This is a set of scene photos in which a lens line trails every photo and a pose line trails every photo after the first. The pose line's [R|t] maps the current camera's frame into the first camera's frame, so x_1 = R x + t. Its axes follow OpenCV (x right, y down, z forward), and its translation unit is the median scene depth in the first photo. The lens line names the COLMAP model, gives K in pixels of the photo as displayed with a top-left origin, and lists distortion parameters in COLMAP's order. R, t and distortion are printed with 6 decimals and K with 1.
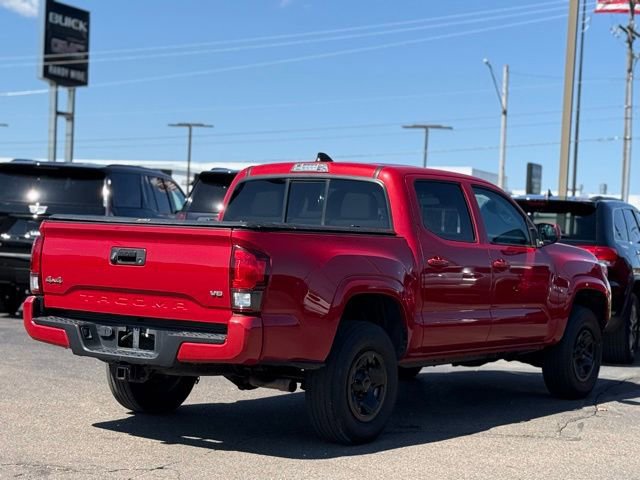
lens RADIAL K [[1293.9, 0, 365.6], [0, 1293.9, 240.8], [0, 0, 1]] dist [0.139342, 0.163092]
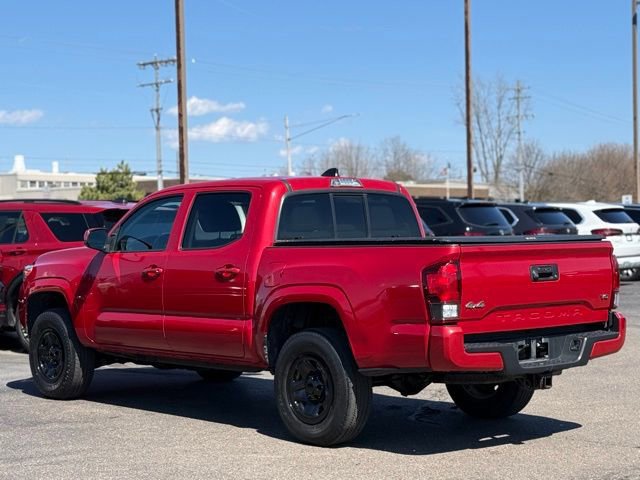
lens RADIAL K [[1293.9, 0, 365.6], [0, 1293.9, 240.8], [0, 0, 1]] dist [0.139342, 0.163092]
pose [[0.225425, -0.050627, 0.972944, -1.077647], [0.030790, 0.998520, 0.044824, -0.057638], [-0.973774, 0.019853, 0.226651, 0.770573]]
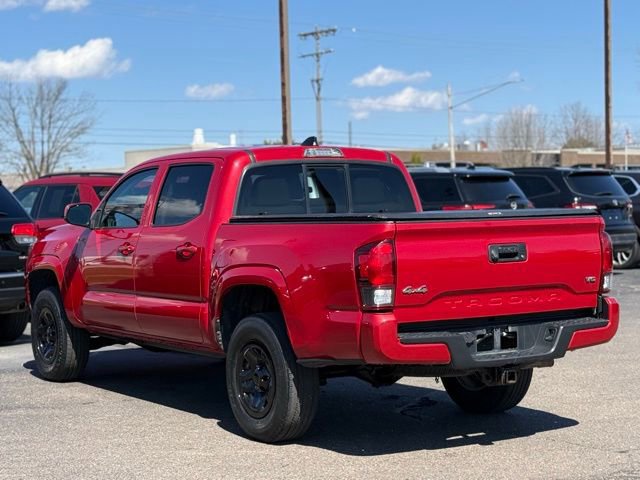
lens RADIAL K [[1293.9, 0, 365.6], [0, 1293.9, 240.8], [0, 0, 1]] dist [0.139342, 0.163092]
pose [[0.371314, -0.073875, 0.925564, -0.936534], [0.041373, 0.997156, 0.062992, -0.051895], [-0.927585, 0.014903, 0.373315, 0.636021]]
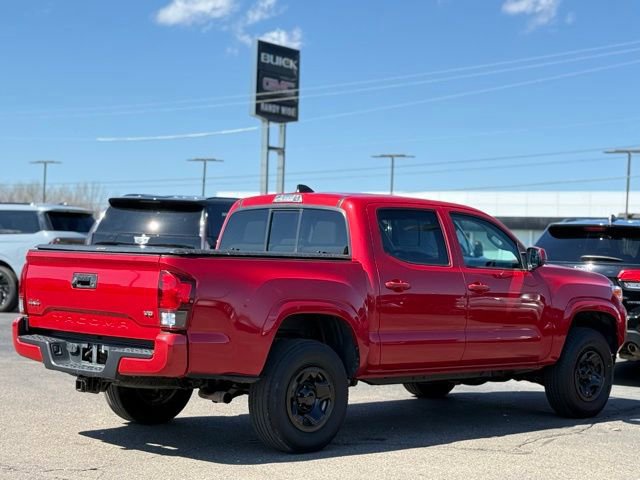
lens RADIAL K [[1293.9, 0, 365.6], [0, 1293.9, 240.8], [0, 0, 1]] dist [0.139342, 0.163092]
pose [[0.983527, -0.011644, -0.180386, 0.222322], [0.007743, 0.999721, -0.022314, 0.003734], [0.180596, 0.020549, 0.983343, -0.055528]]
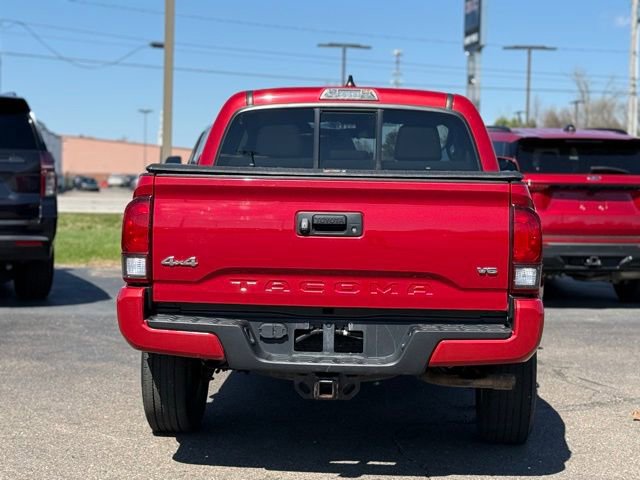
lens RADIAL K [[1293.9, 0, 365.6], [0, 1293.9, 240.8], [0, 0, 1]] dist [0.139342, 0.163092]
pose [[0.855722, -0.052086, 0.514807, -0.450943], [0.018942, 0.997407, 0.069427, -0.023244], [-0.517088, -0.049659, 0.854490, 0.334892]]
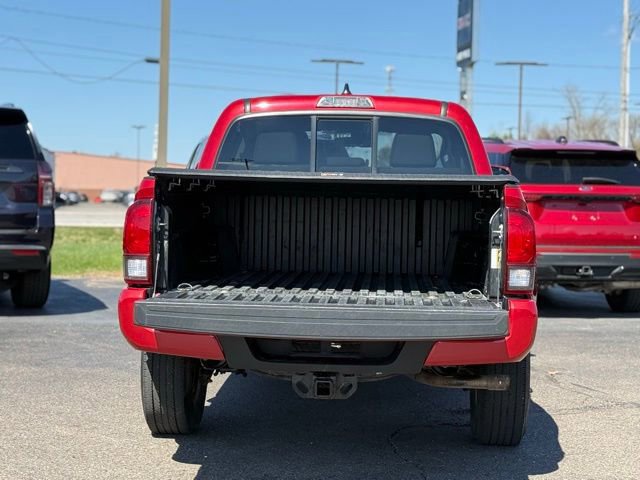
lens RADIAL K [[1293.9, 0, 365.6], [0, 1293.9, 240.8], [0, 0, 1]] dist [0.139342, 0.163092]
pose [[0.852500, -0.044996, 0.520787, -0.459554], [0.018489, 0.998260, 0.055985, -0.016538], [-0.522400, -0.038099, 0.851849, 0.325652]]
